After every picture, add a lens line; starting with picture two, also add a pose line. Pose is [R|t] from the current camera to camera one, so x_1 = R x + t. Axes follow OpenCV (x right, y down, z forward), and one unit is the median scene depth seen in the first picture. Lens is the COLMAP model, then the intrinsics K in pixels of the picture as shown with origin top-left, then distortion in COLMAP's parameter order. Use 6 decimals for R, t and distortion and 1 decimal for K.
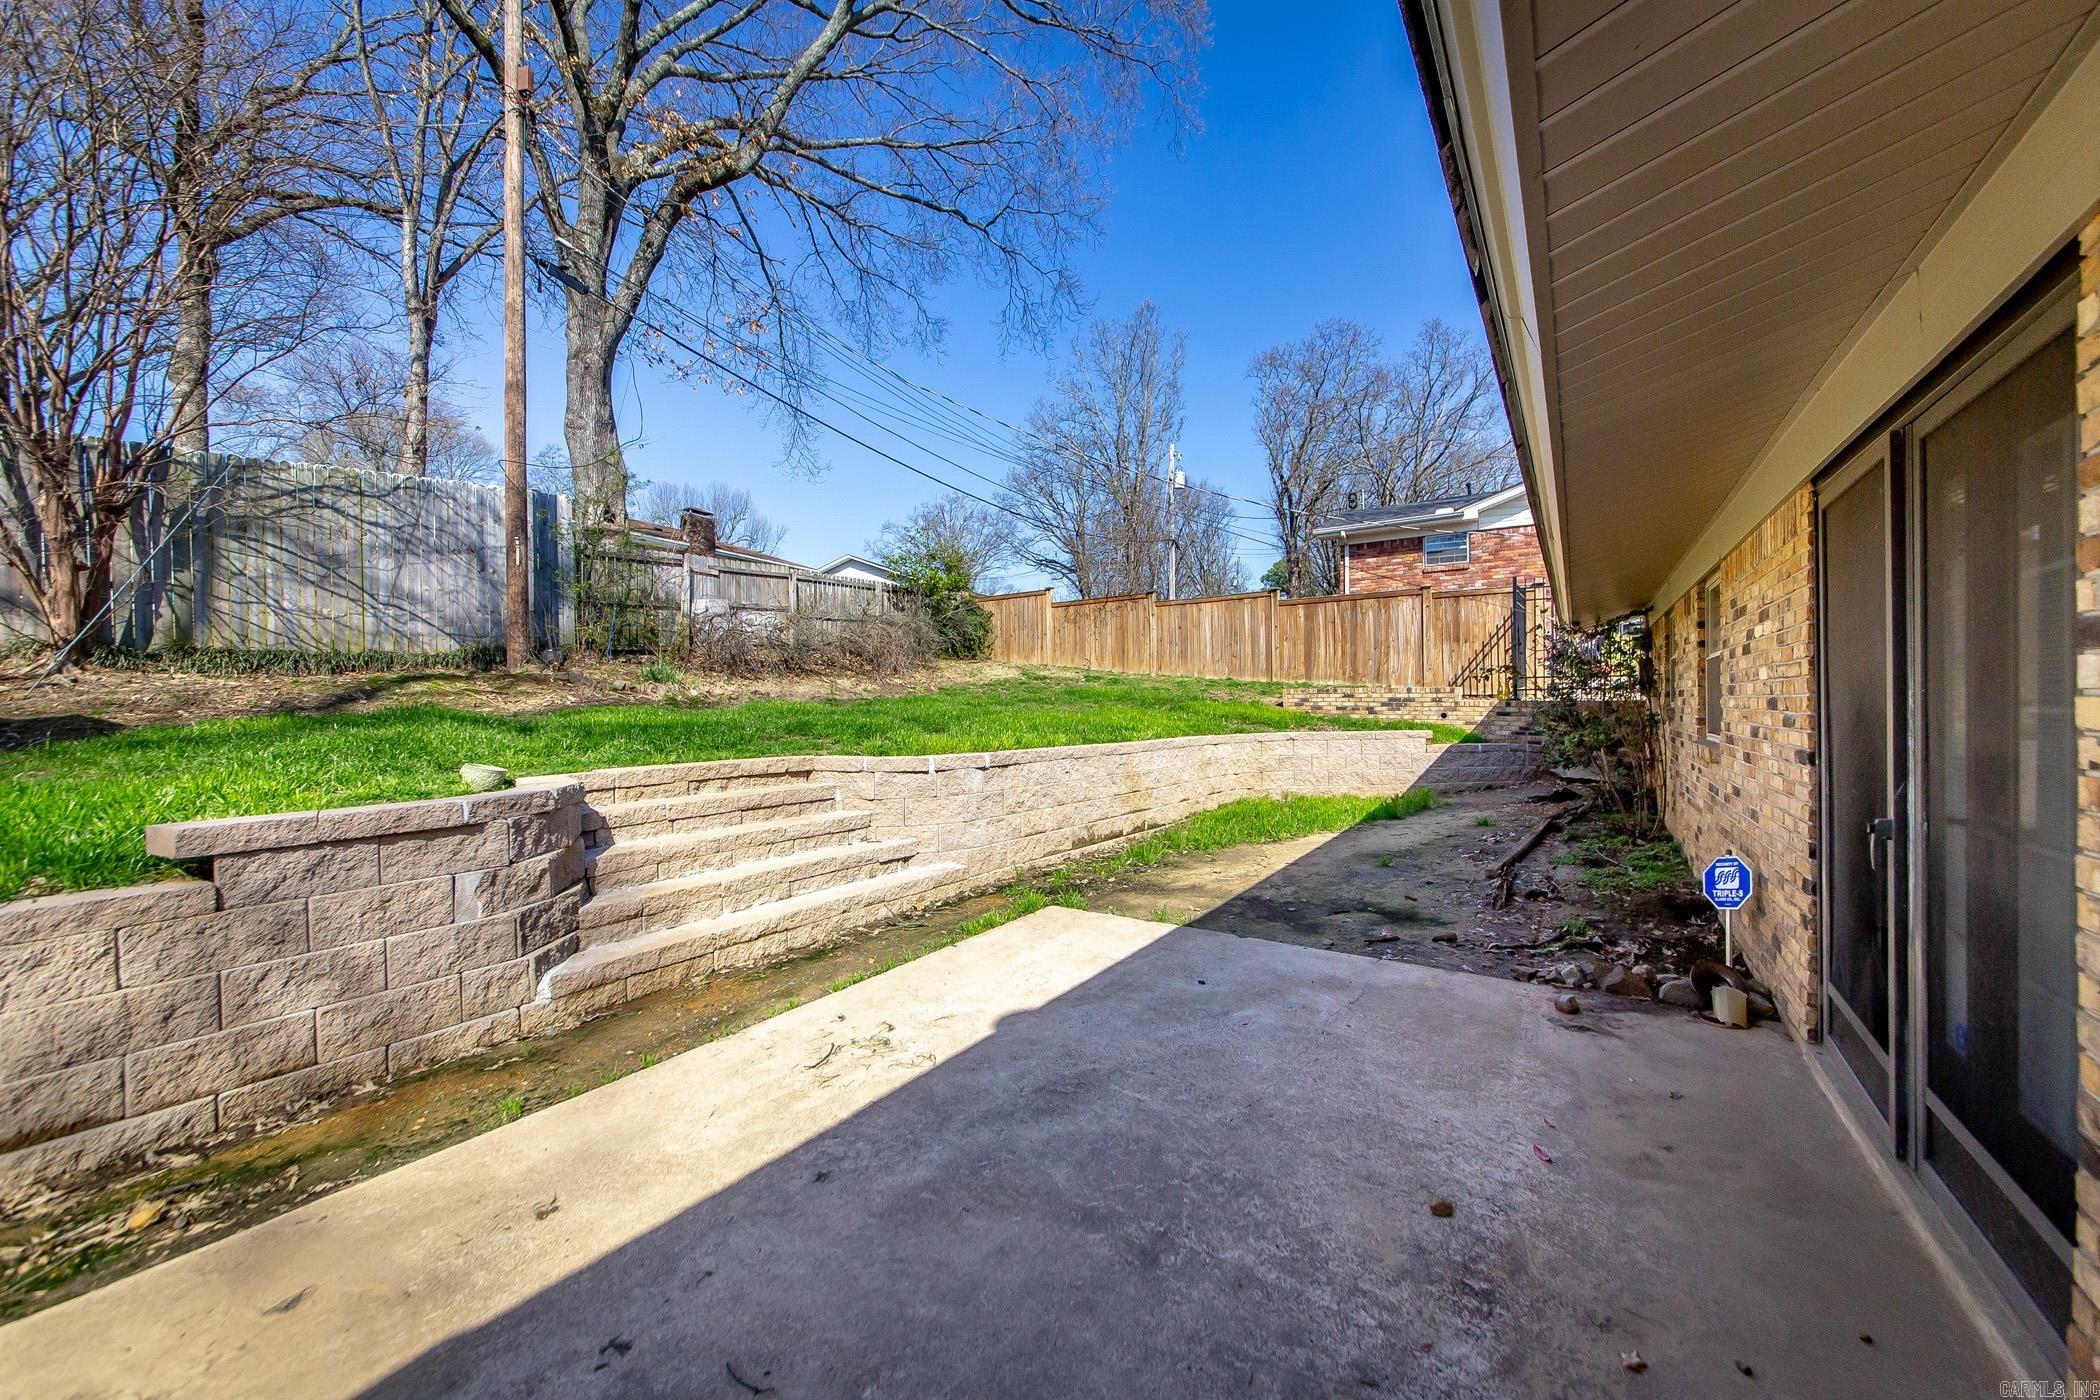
lens RADIAL K [[751.9, 0, 1055.2], [0, 751.9, 686.9], [0, 0, 1]] dist [-0.009292, 0.000036]
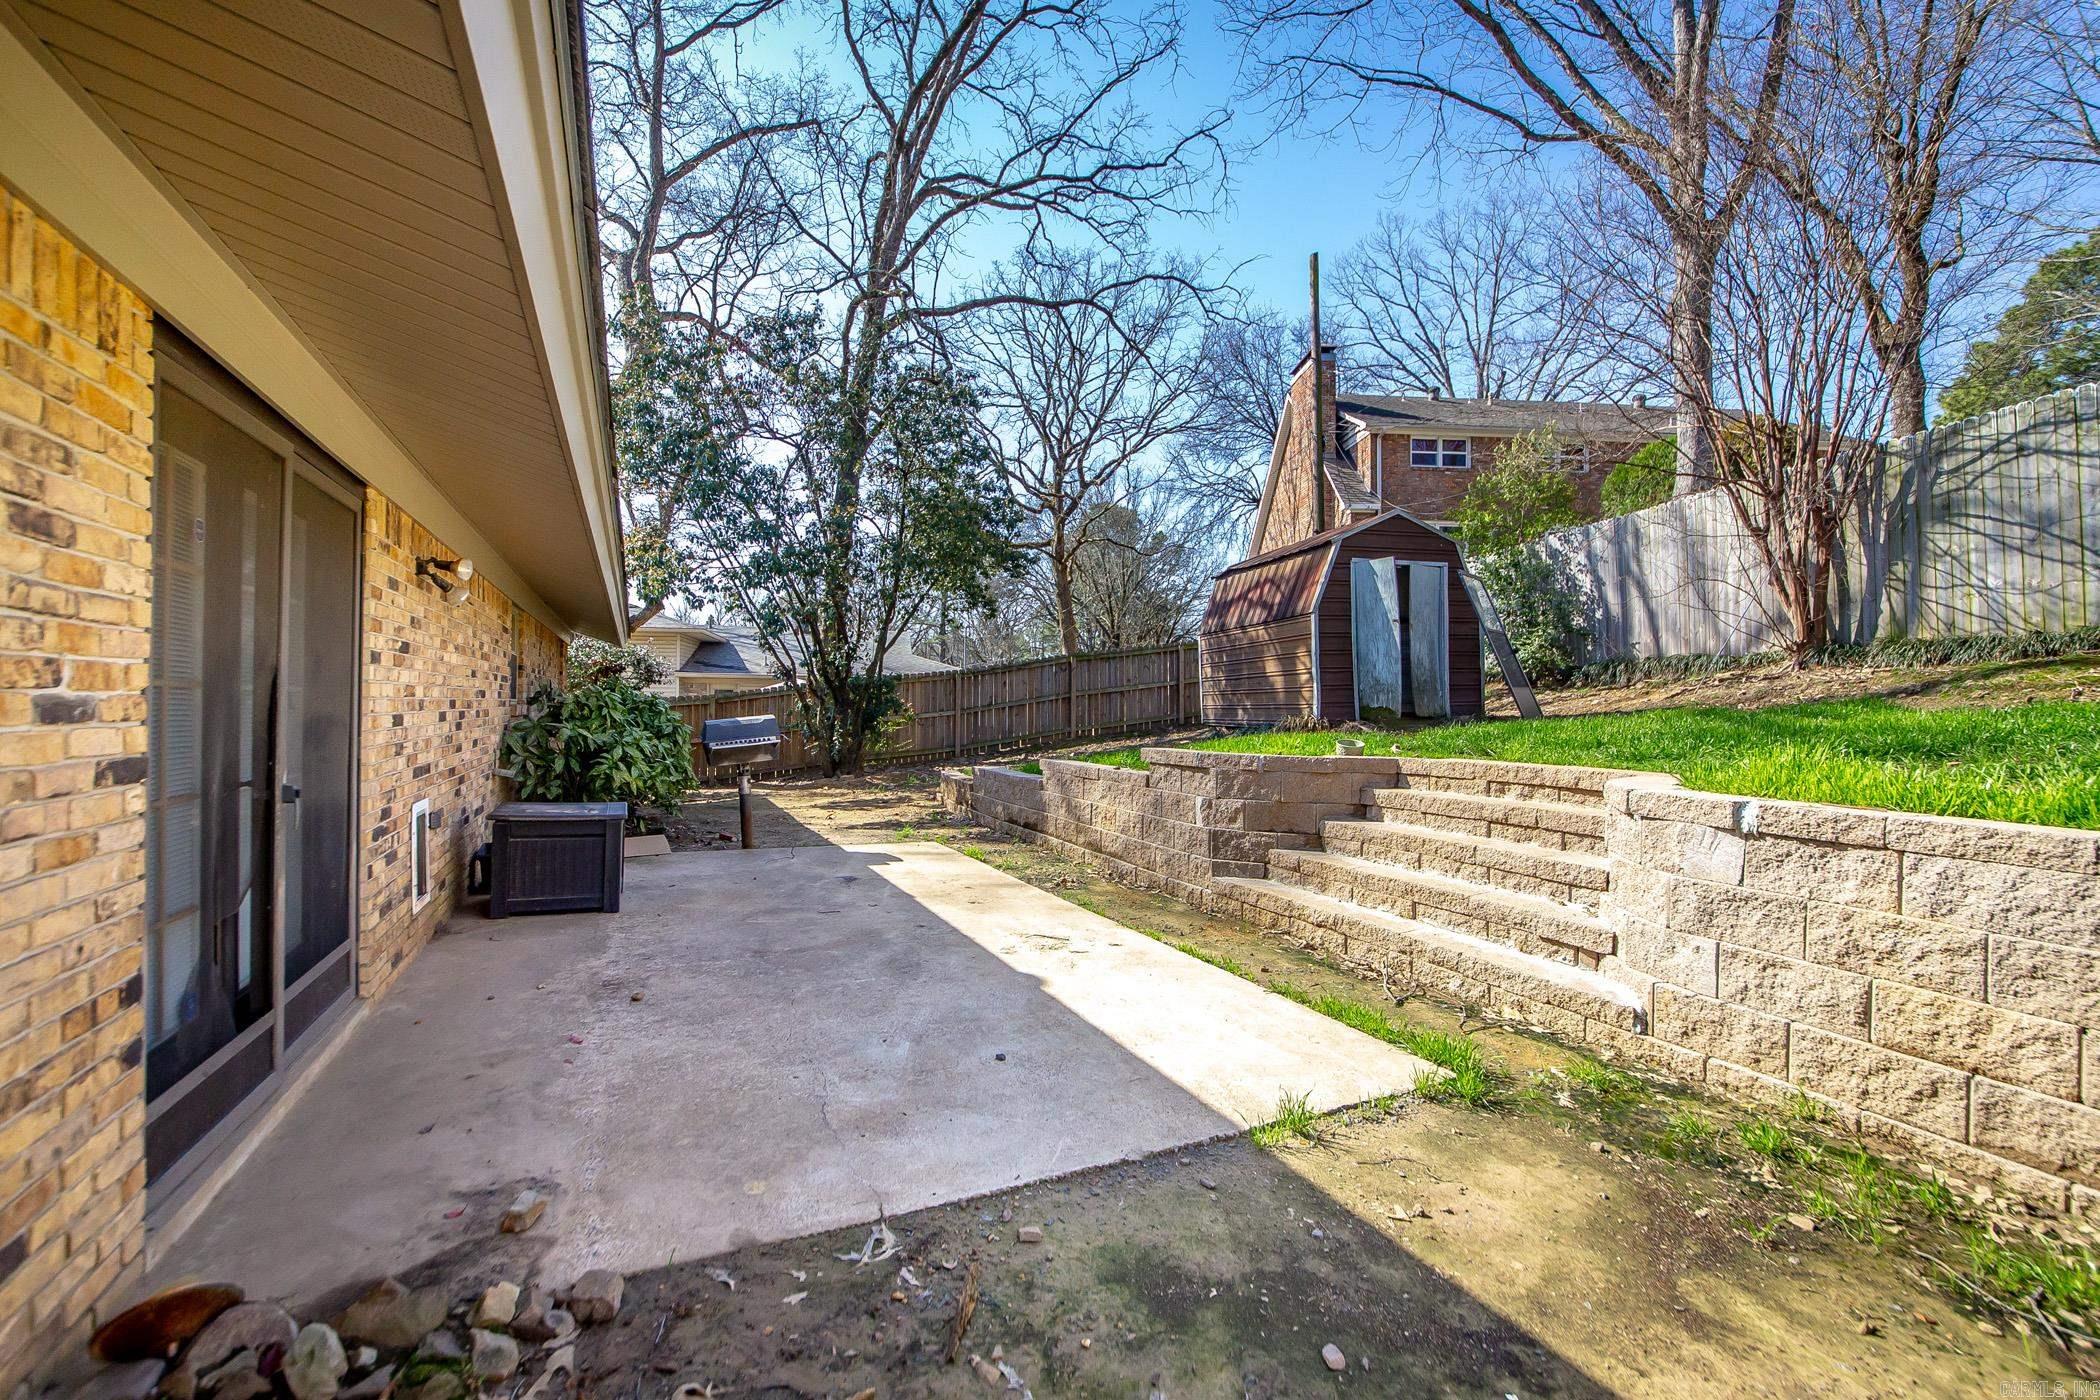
lens RADIAL K [[904.2, 0, 1051.5], [0, 904.2, 688.0], [0, 0, 1]] dist [-0.019645, 0.000028]
pose [[-0.506259, -0.010436, -0.862318, 0.690855], [0.011689, 0.999752, -0.018961, 0.030120], [0.862302, -0.019679, -0.506012, 1.094870]]
